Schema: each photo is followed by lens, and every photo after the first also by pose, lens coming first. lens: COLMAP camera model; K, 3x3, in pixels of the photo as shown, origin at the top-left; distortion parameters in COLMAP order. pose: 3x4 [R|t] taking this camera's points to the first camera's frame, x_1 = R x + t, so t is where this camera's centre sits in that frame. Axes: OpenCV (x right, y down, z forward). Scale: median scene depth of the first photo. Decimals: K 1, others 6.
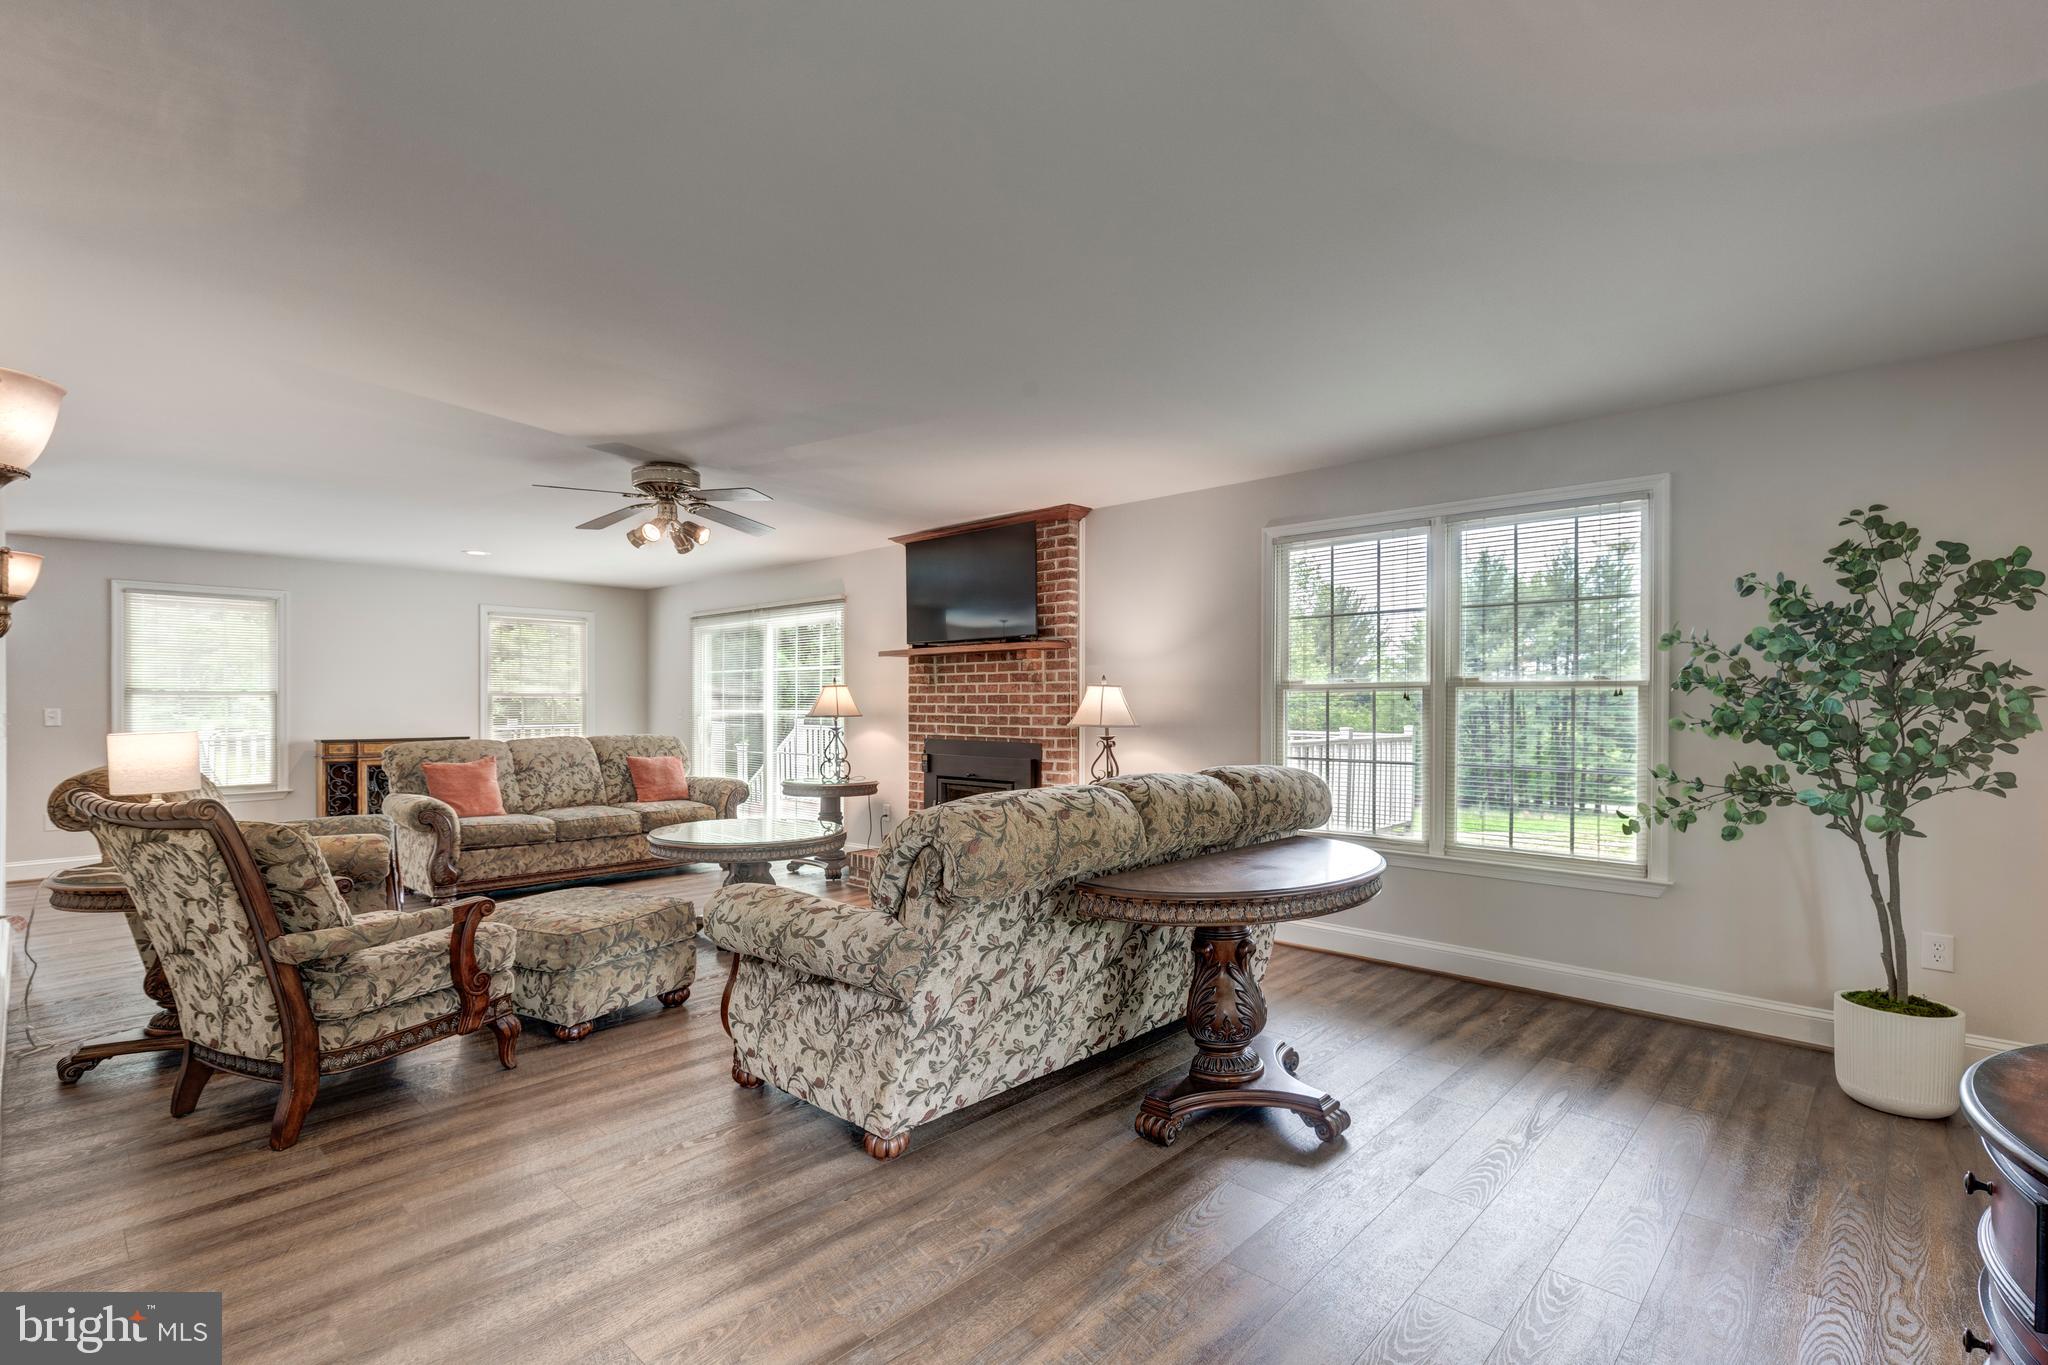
lens RADIAL K [[941.1, 0, 1023.2], [0, 941.1, 693.1], [0, 0, 1]] dist [0.010564, 0.000238]
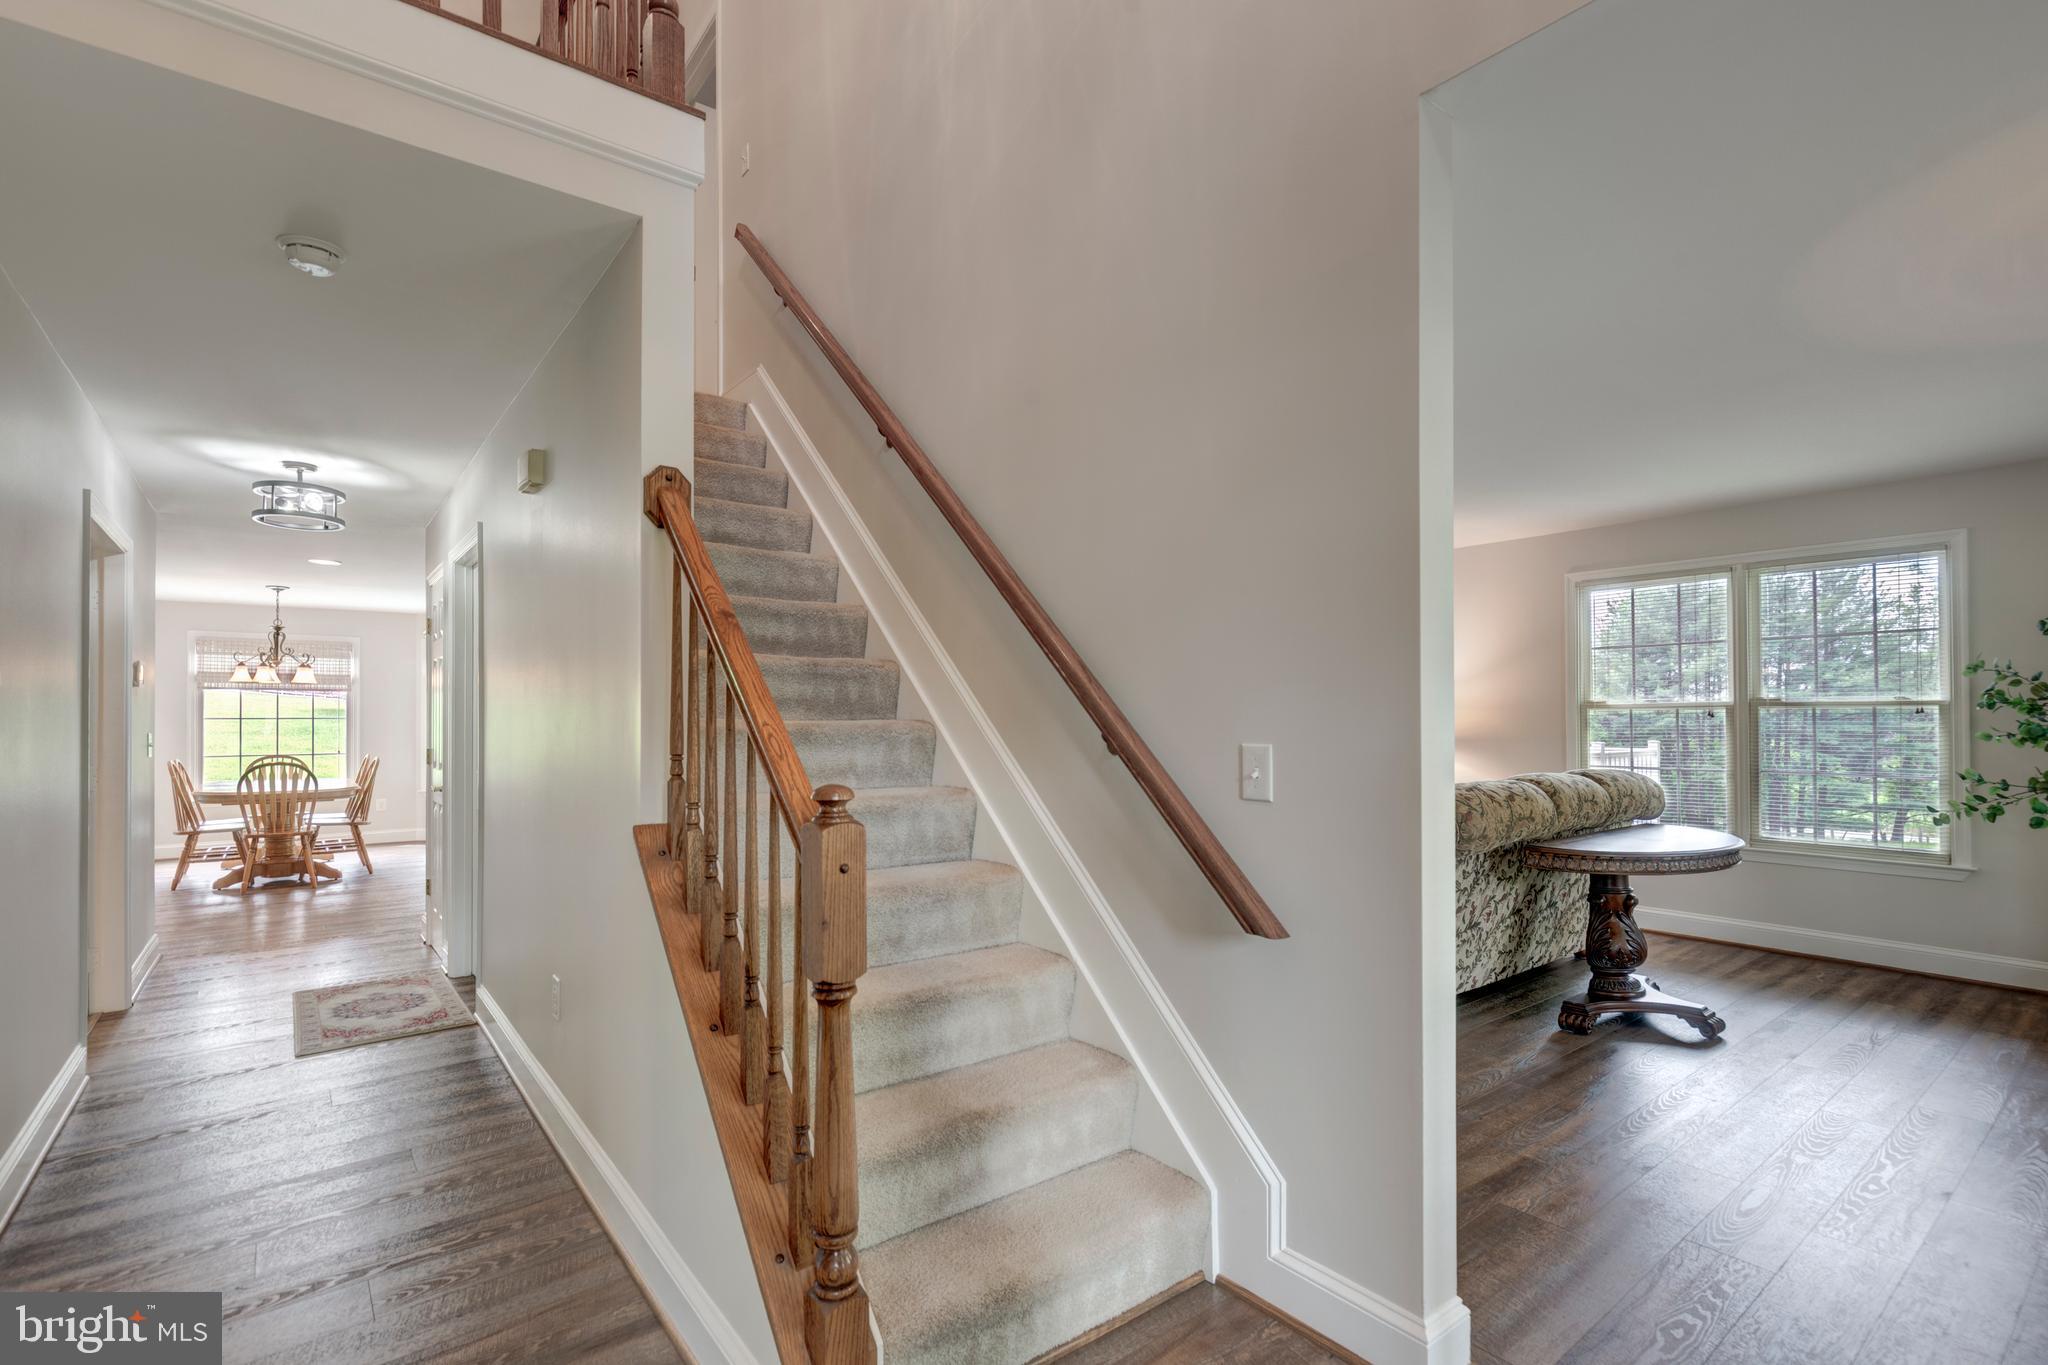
lens RADIAL K [[941.1, 0, 1027.0], [0, 941.1, 697.9], [0, 0, 1]] dist [0.010564, 0.000238]
pose [[0.989254, -0.008563, -0.145957, -0.395484], [0.006523, 0.999874, -0.014446, -0.008143], [0.146062, 0.013338, 0.989185, -0.450788]]
